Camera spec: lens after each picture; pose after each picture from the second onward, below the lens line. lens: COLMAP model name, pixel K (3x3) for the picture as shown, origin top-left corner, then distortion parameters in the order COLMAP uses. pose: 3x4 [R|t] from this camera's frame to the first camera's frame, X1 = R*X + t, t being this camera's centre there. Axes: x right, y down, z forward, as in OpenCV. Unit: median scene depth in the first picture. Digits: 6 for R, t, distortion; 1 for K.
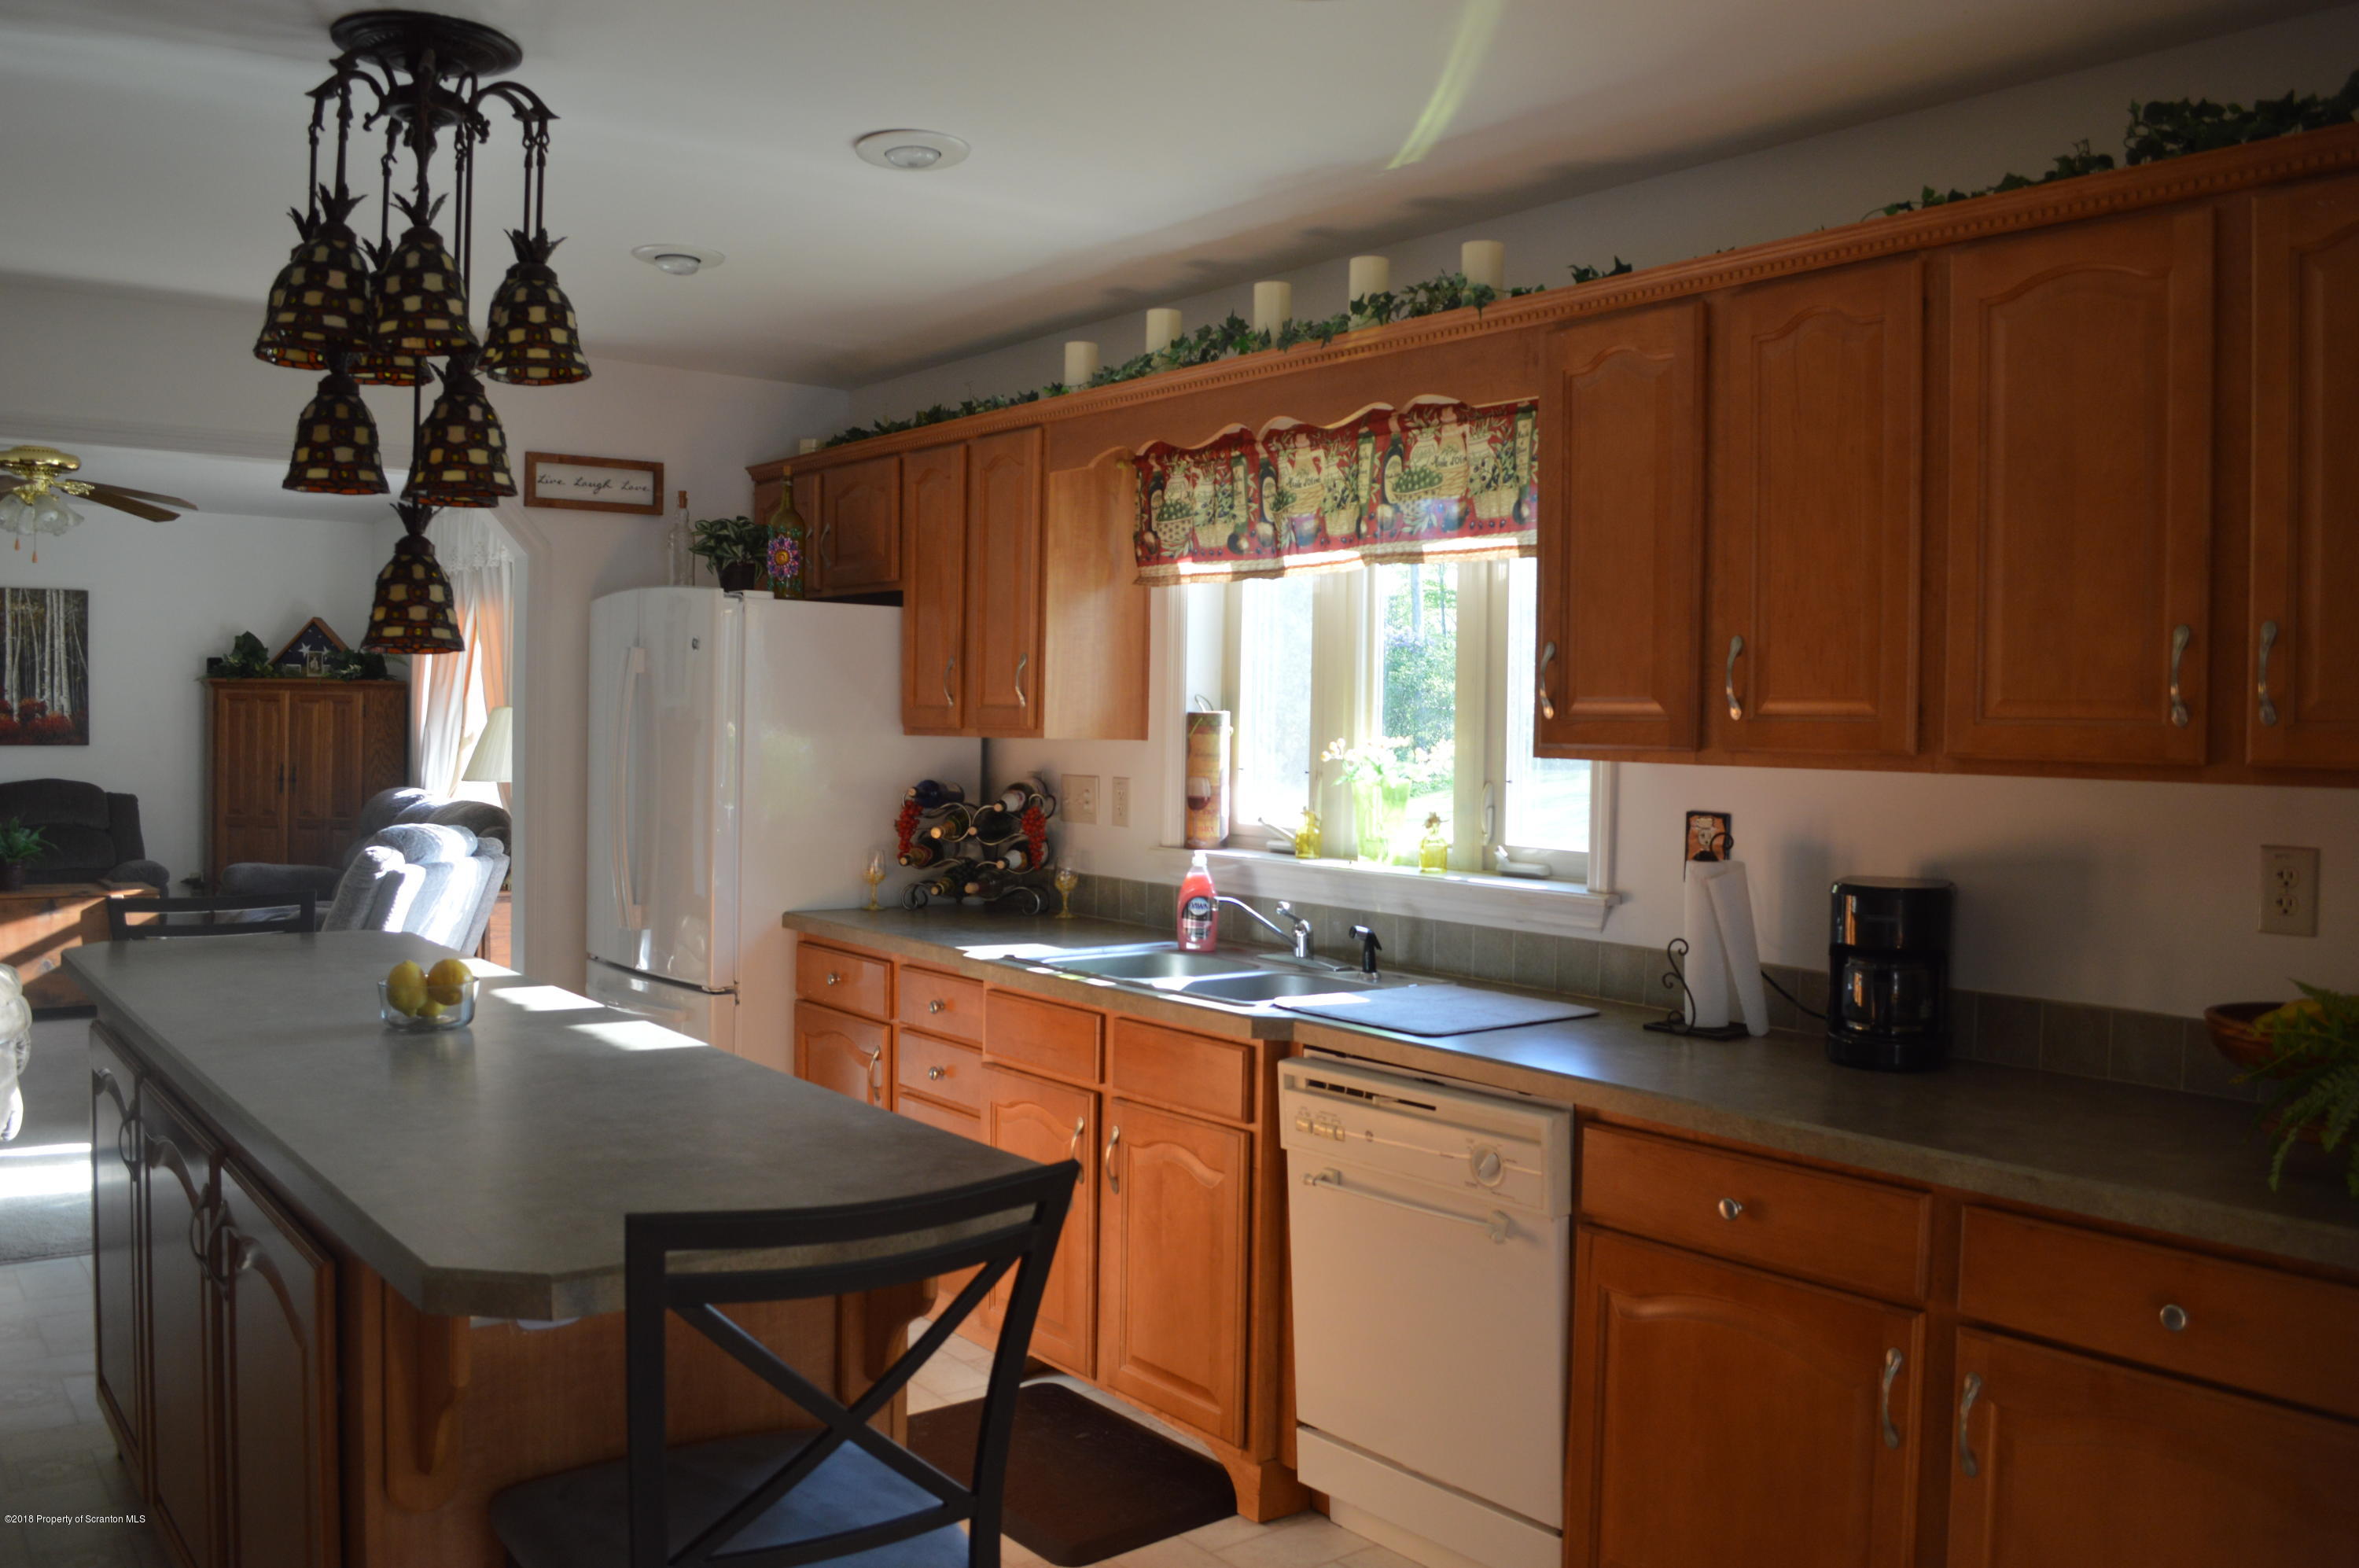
lens RADIAL K [[1865.9, 0, 1174.7], [0, 1865.9, 753.5], [0, 0, 1]] dist [-0.080815, -0.003607]
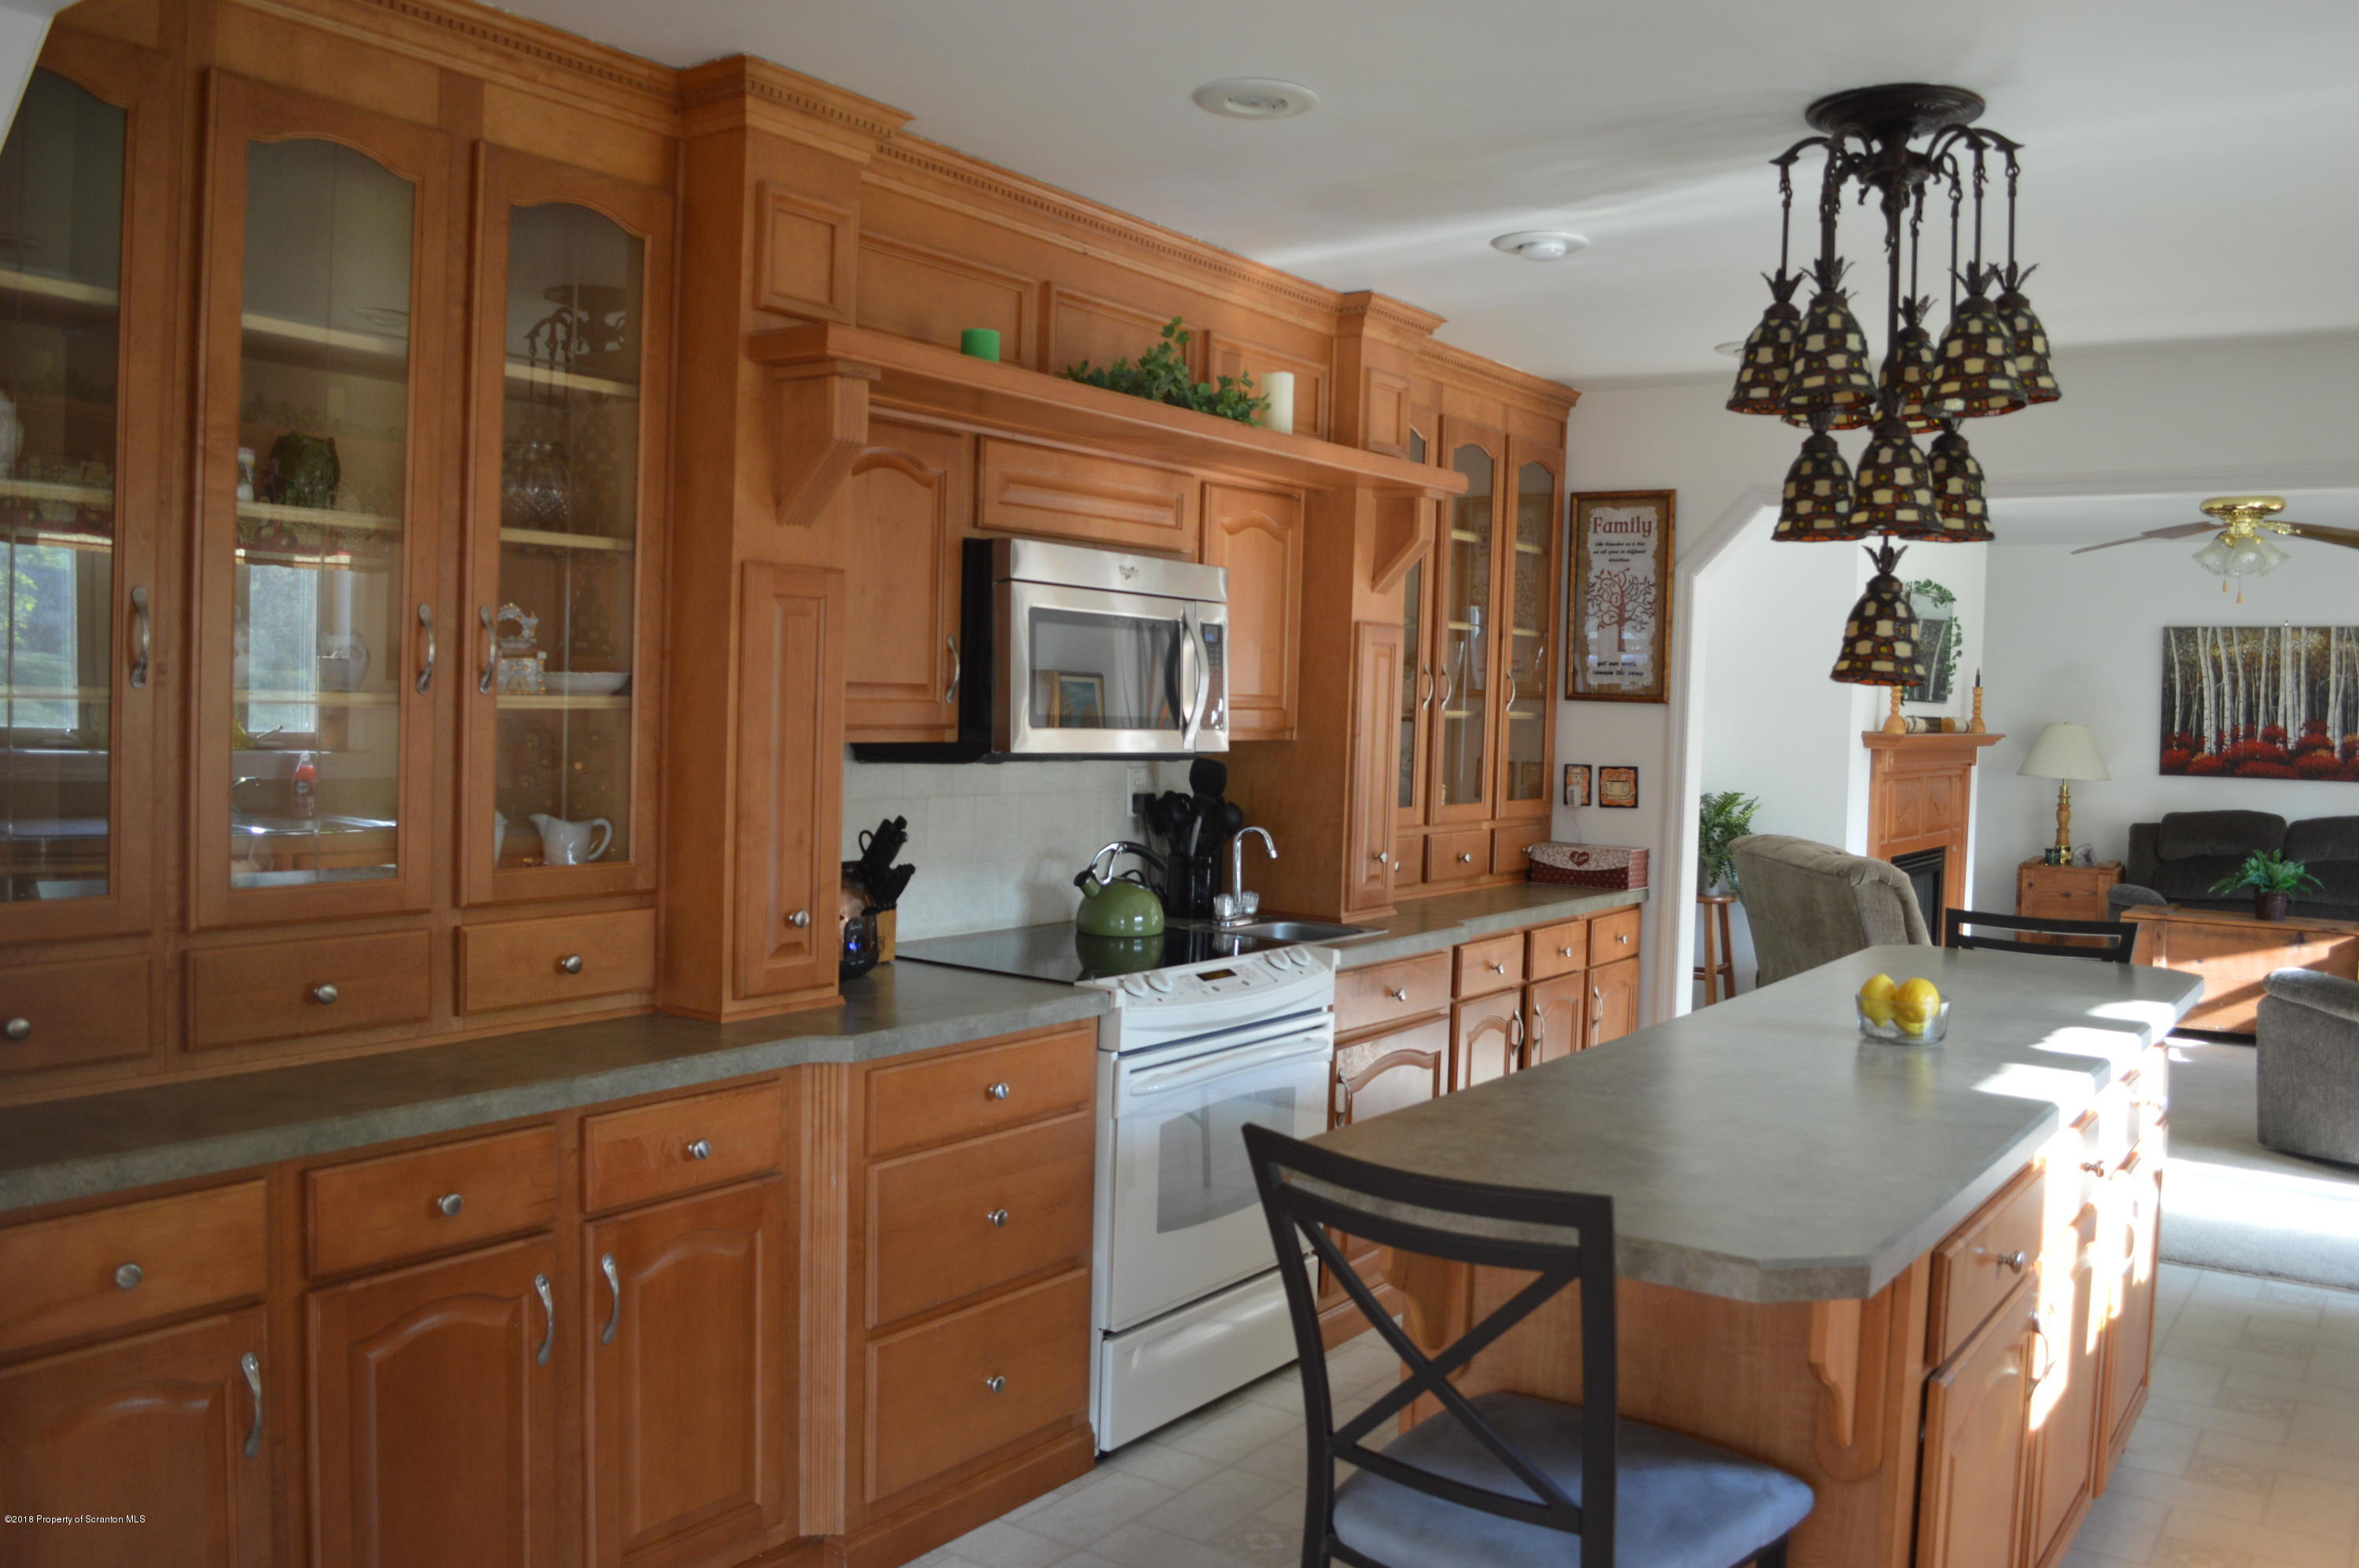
lens RADIAL K [[1878.9, 0, 1230.6], [0, 1878.9, 774.1], [0, 0, 1]] dist [-0.069150, 0.000173]
pose [[0.301730, 0.027283, -0.953003, 0.150526], [-0.038191, 0.999134, 0.016512, -0.002003], [0.952628, 0.031414, 0.302511, 0.094500]]
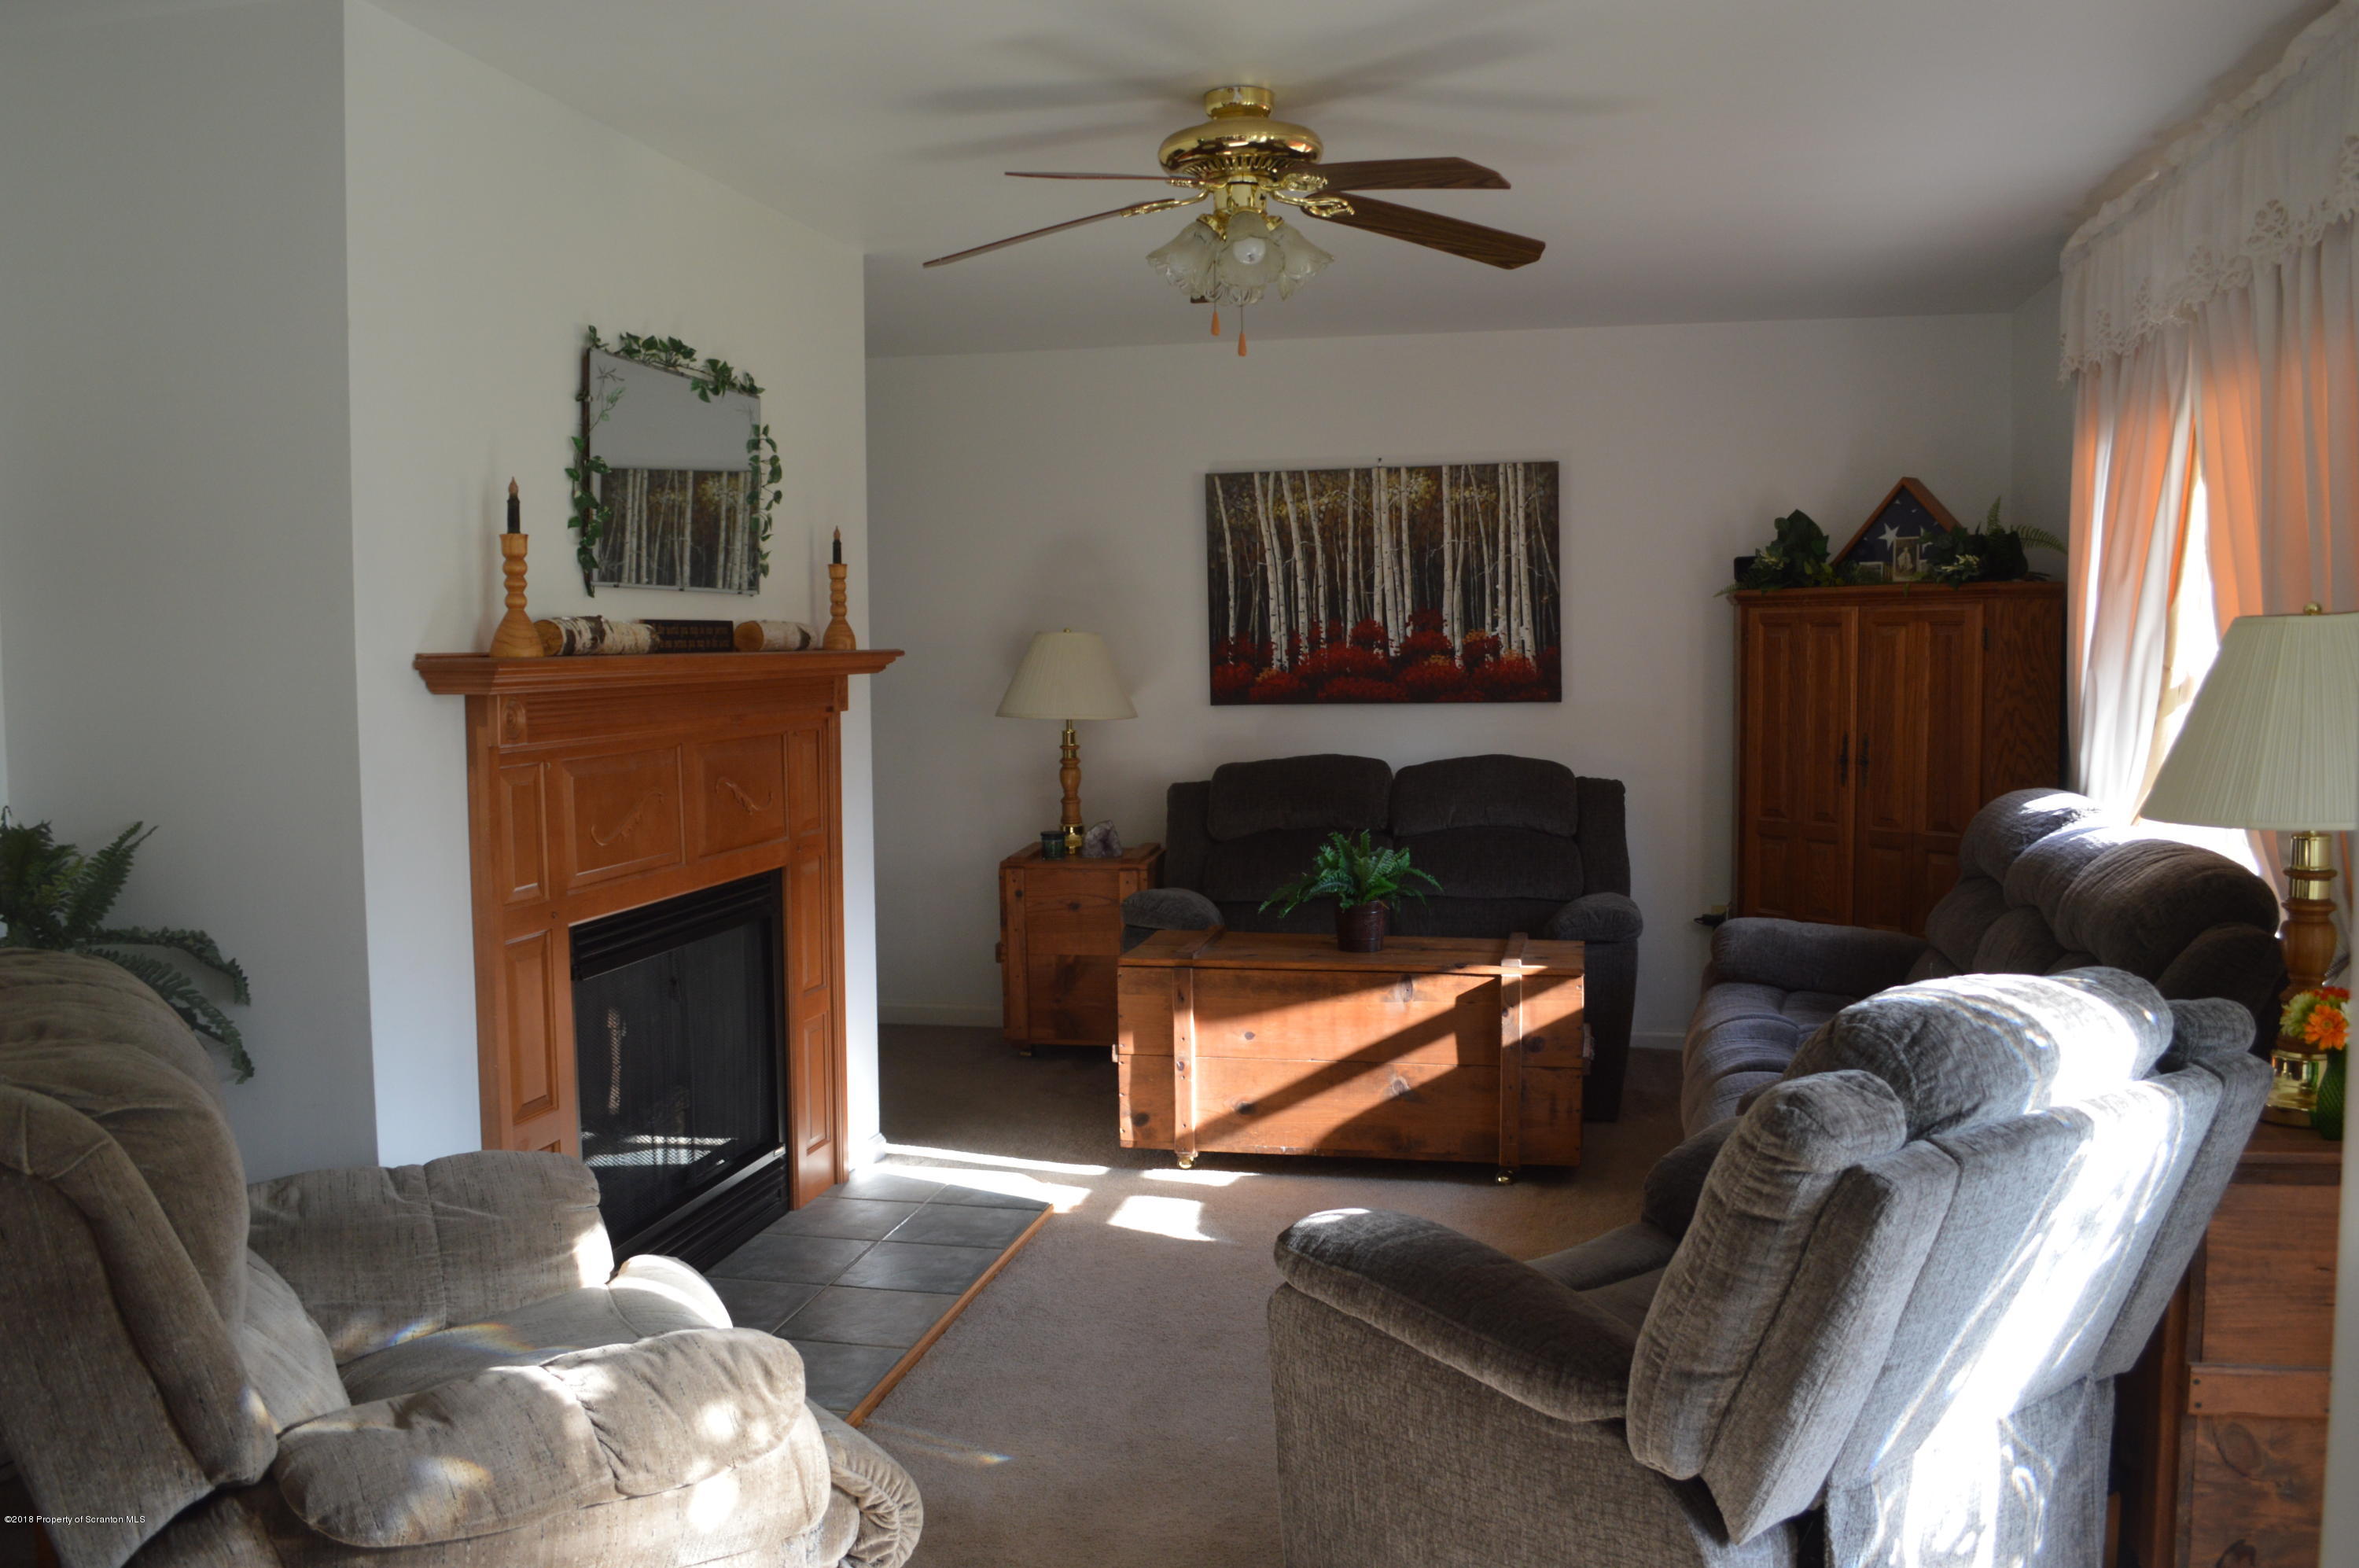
lens RADIAL K [[1878.9, 0, 1230.6], [0, 1878.9, 774.1], [0, 0, 1]] dist [-0.069150, 0.000173]
pose [[0.656923, 0.027844, -0.753444, -0.176213], [0.008138, 0.998998, 0.044014, -0.009449], [0.753914, -0.035045, 0.656038, 0.479634]]
